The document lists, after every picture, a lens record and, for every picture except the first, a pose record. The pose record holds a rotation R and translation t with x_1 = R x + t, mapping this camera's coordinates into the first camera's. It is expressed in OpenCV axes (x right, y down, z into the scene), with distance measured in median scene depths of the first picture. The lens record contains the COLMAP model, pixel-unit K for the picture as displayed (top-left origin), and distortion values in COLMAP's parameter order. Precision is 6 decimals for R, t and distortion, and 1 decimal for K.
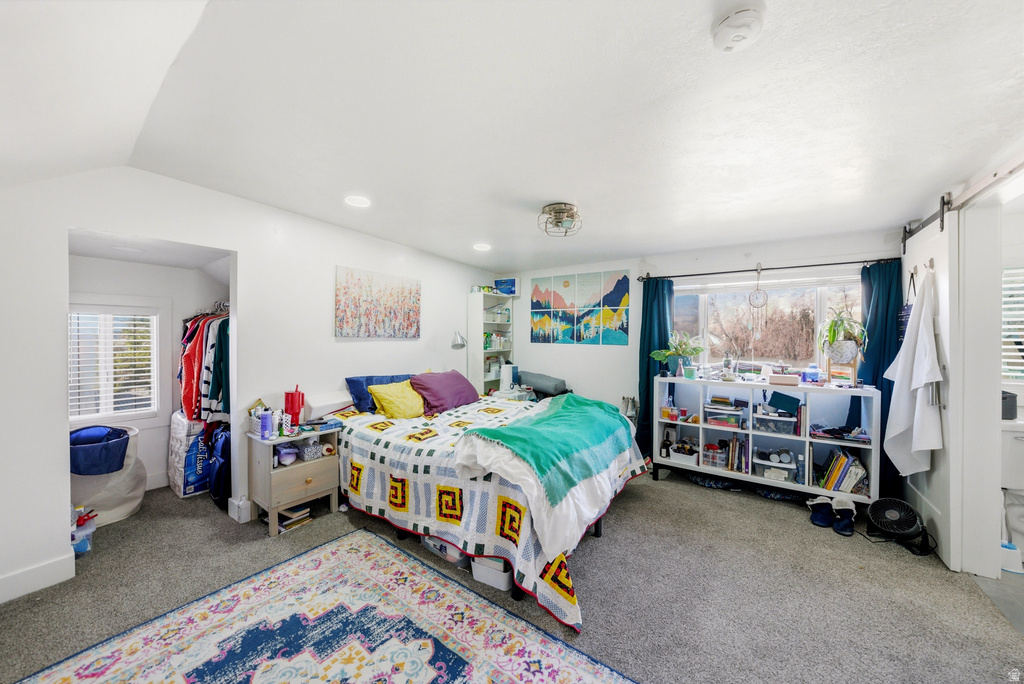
lens RADIAL K [[367.1, 0, 516.0], [0, 367.1, 340.4], [0, 0, 1]] dist [-0.006858, 0.000295]
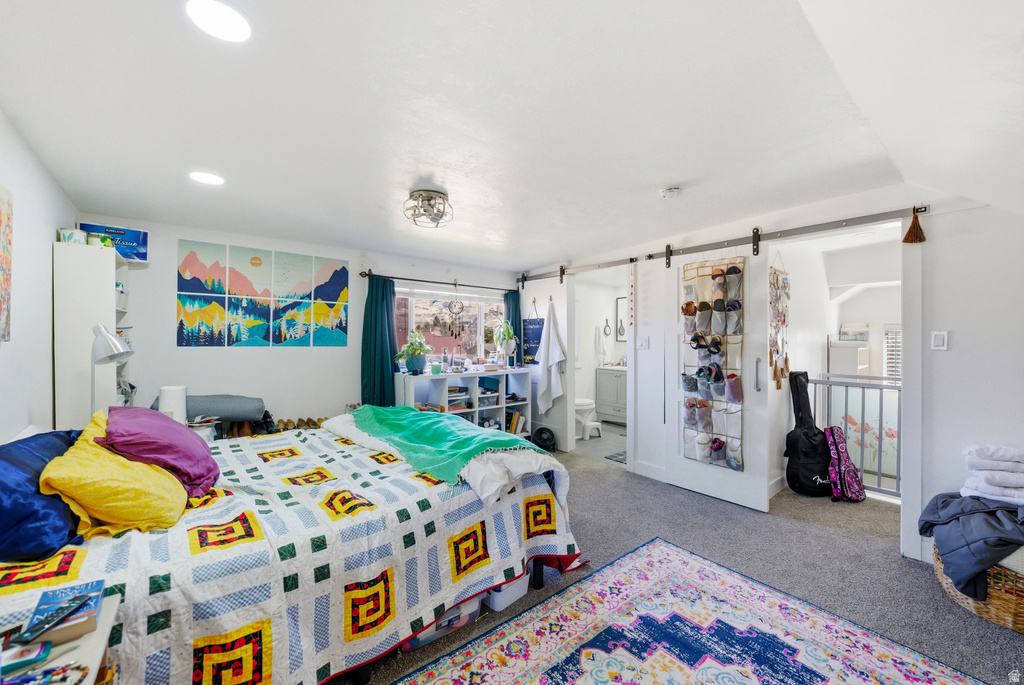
lens RADIAL K [[399.9, 0, 512.0], [0, 399.9, 342.5], [0, 0, 1]] dist [-0.002969, -0.000172]
pose [[0.254878, -0.015962, 0.966842, -0.571142], [0.007831, 0.999865, 0.014442, -0.007287], [-0.966942, 0.003891, 0.254968, 0.399823]]
